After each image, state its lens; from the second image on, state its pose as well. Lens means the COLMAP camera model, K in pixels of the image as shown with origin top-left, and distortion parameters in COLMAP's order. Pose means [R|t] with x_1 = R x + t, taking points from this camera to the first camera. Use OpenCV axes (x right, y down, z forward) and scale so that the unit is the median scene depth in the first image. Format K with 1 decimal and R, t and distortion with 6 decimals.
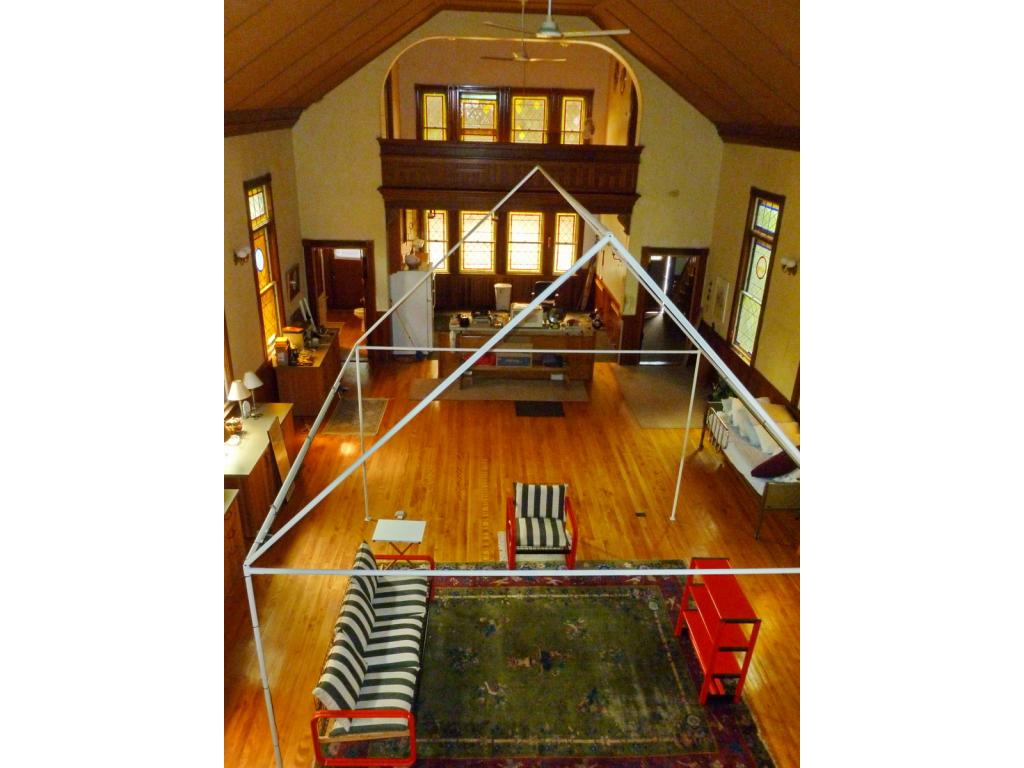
lens RADIAL K [[652.4, 0, 512.8], [0, 652.4, 387.6], [0, 0, 1]] dist [-0.032536, 0.001728]
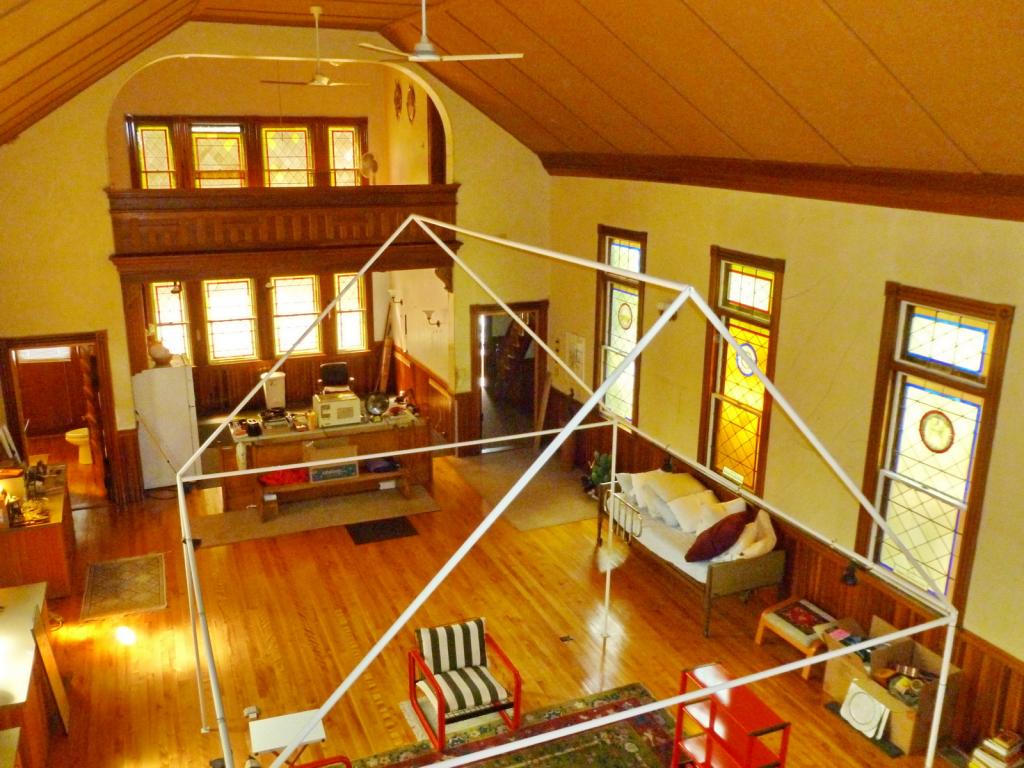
lens RADIAL K [[868.8, 0, 512.0], [0, 868.8, 384.0], [0, 0, 1]] dist [-0.036159, 0.004392]
pose [[0.933164, -0.116813, 0.339940, -0.130153], [0.159364, 0.982145, -0.099975, -0.008024], [-0.322192, 0.147468, 0.935118, 0.003826]]
